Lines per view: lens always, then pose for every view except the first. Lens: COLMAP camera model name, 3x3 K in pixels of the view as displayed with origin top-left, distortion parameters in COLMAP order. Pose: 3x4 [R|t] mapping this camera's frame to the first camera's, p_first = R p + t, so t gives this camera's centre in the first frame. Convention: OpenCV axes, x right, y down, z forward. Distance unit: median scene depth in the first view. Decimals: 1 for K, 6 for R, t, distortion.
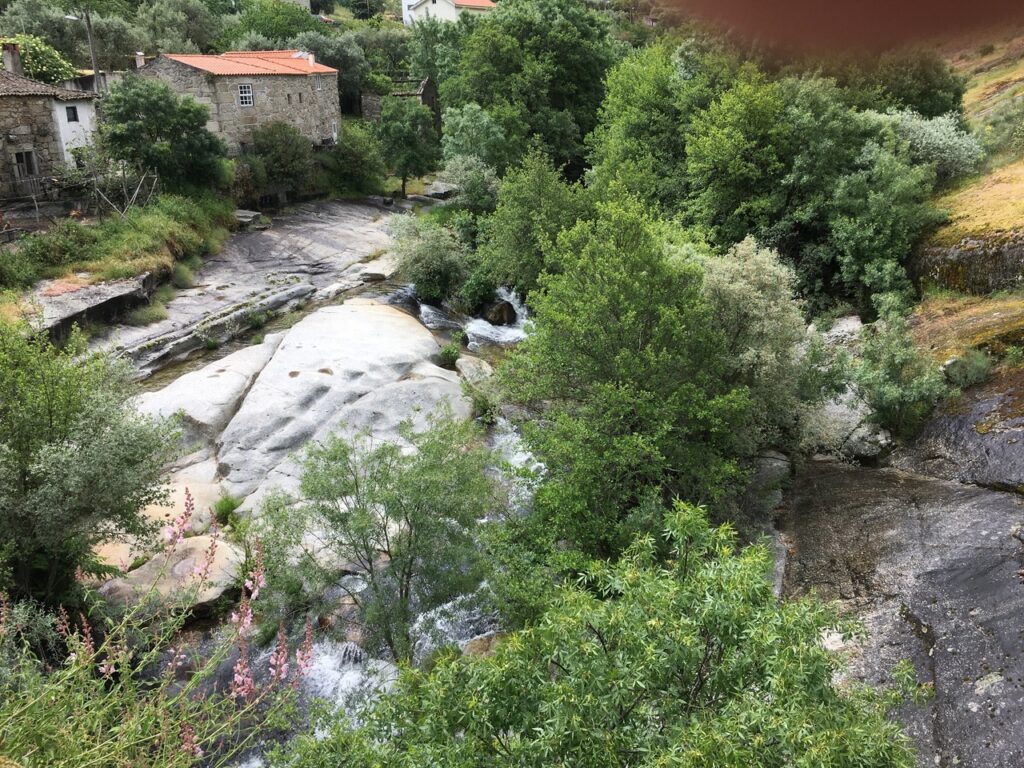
lens RADIAL K [[895.7, 0, 512.0], [0, 895.7, 384.0], [0, 0, 1]] dist [0.063375, -0.091448]
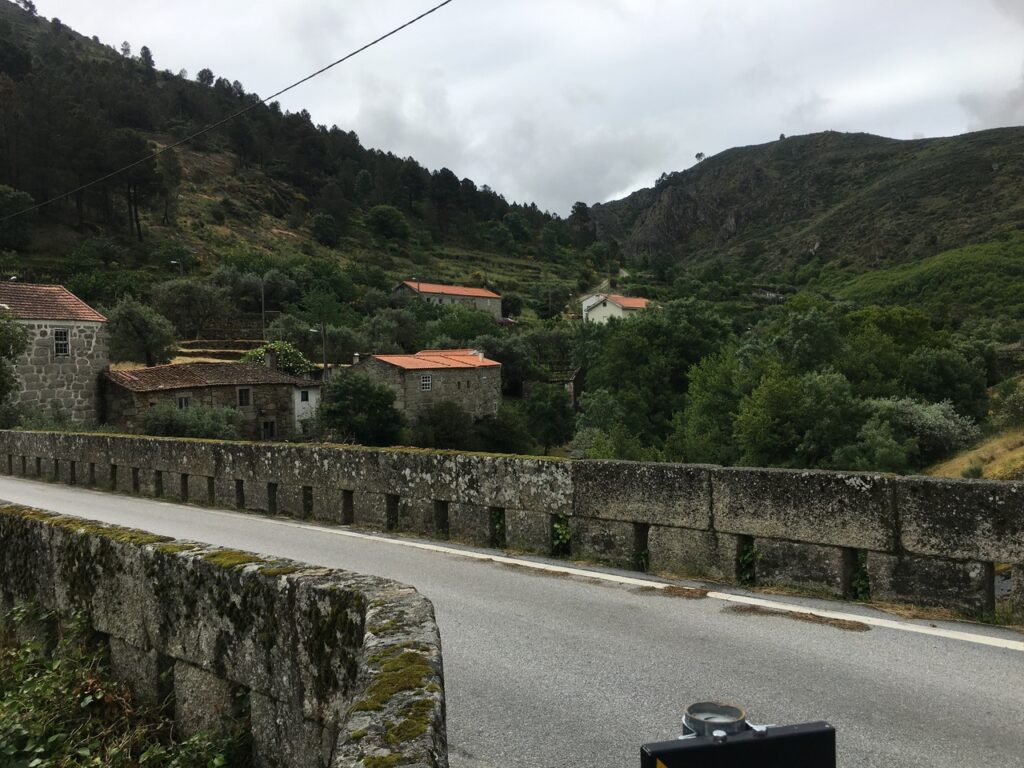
lens RADIAL K [[895.7, 0, 512.0], [0, 895.7, 384.0], [0, 0, 1]] dist [0.063375, -0.091448]
pose [[0.977364, 0.003306, -0.211538, 0.105292], [-0.066247, 0.954376, -0.291166, 0.058632], [0.200924, 0.298589, 0.932992, -0.206518]]
